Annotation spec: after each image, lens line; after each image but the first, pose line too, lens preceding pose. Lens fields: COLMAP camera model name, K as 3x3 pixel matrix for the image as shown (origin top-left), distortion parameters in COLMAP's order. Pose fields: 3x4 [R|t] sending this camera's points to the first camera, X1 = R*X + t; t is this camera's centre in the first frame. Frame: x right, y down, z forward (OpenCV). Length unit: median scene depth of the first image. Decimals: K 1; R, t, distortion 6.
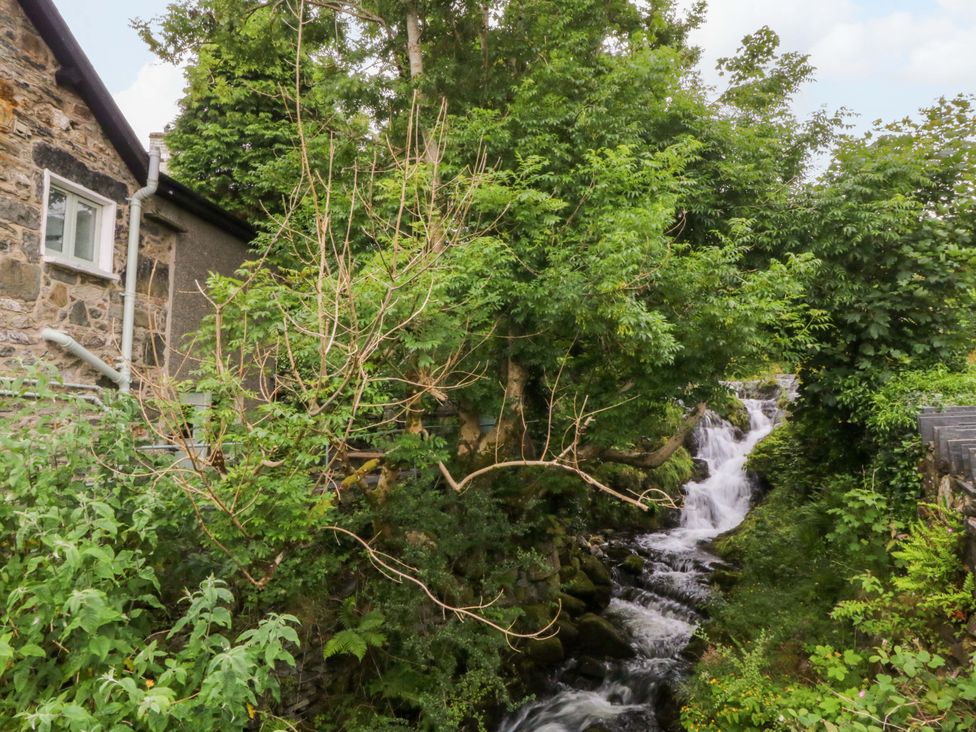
lens RADIAL K [[534.1, 0, 488.0], [0, 534.1, 366.0], [0, 0, 1]] dist [-0.001391, 0.000011]
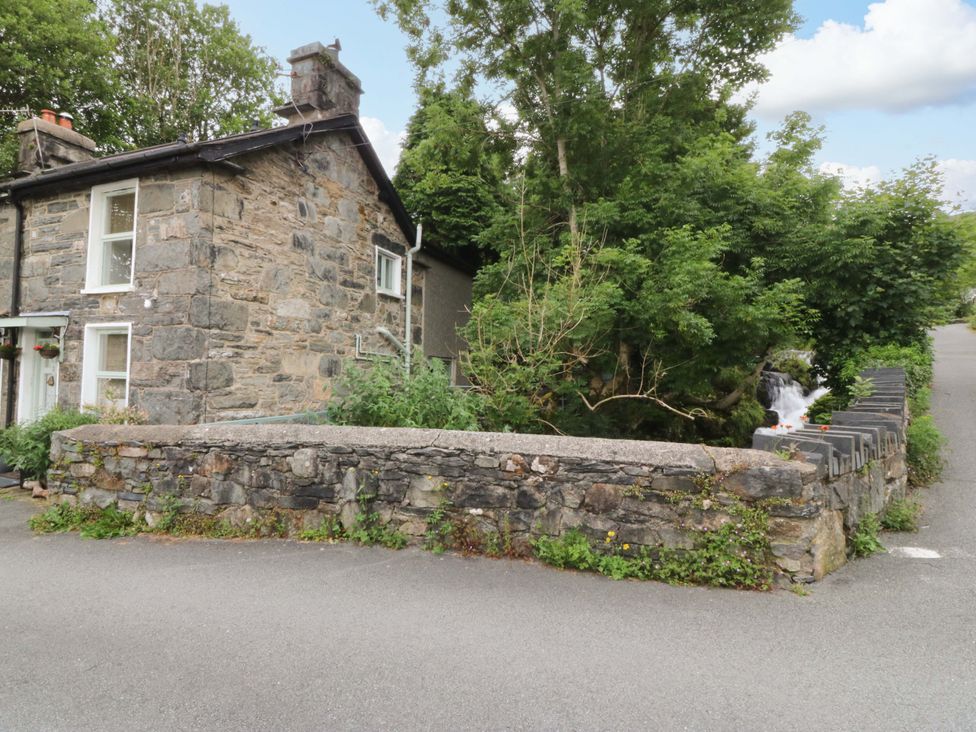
lens RADIAL K [[506.1, 0, 486.4], [0, 506.1, 346.2], [0, 0, 1]] dist [-0.002091, -0.000482]
pose [[0.976112, -0.003811, -0.217233, -0.028572], [0.009423, 0.999648, 0.024802, -0.039007], [0.217062, -0.026256, 0.975805, -0.710692]]
